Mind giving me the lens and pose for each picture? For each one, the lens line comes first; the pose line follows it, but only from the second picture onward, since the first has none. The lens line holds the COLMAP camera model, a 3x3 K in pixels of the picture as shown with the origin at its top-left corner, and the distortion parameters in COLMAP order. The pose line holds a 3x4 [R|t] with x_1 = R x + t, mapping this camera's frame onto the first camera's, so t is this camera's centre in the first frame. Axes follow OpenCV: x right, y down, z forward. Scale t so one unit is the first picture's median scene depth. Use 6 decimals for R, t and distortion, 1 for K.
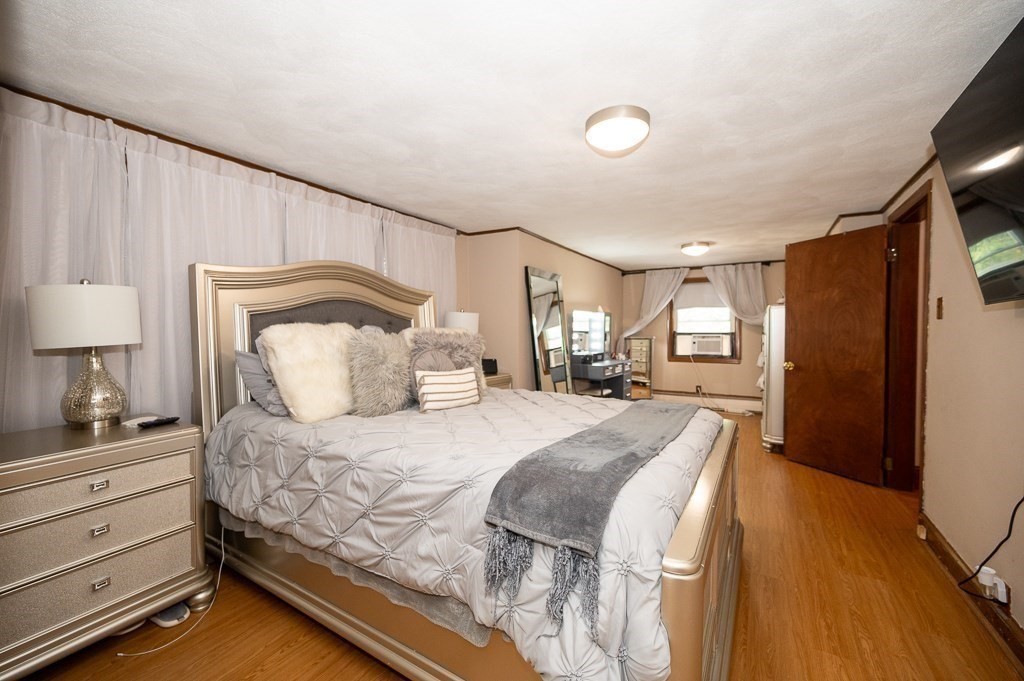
lens RADIAL K [[405.2, 0, 512.0], [0, 405.2, 340.5], [0, 0, 1]] dist [0.000431, 0.000004]
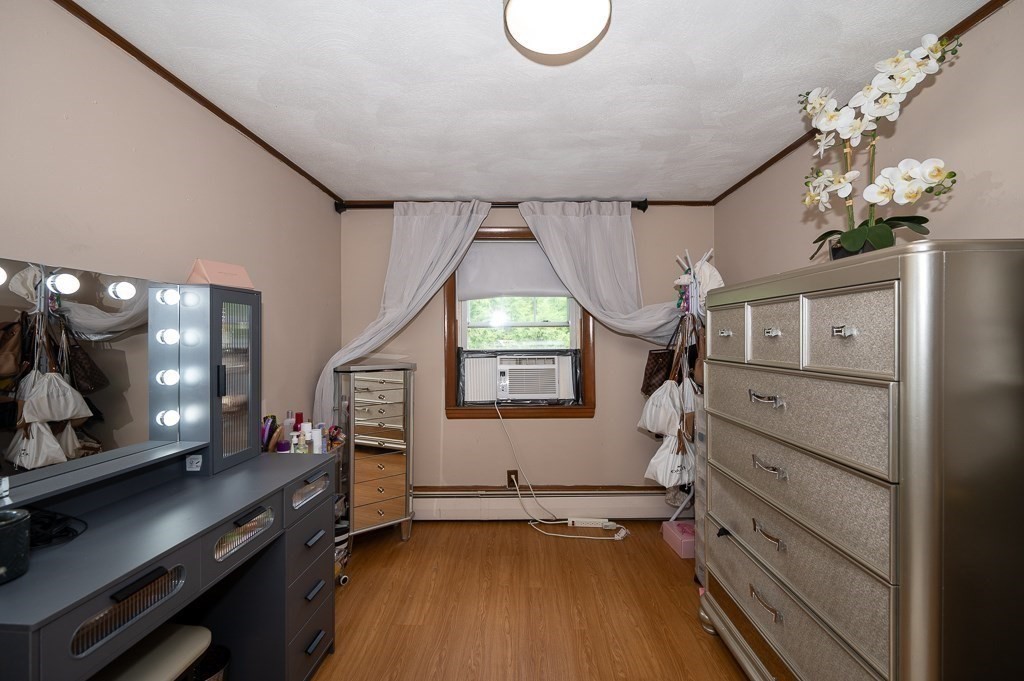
lens RADIAL K [[441.0, 0, 512.0], [0, 441.0, 340.5], [0, 0, 1]] dist [-0.004419, -0.000339]
pose [[0.857839, -0.004041, 0.513903, 0.212384], [0.015242, 0.999729, -0.017581, -0.022380], [-0.513693, 0.022914, 0.857668, 0.583940]]
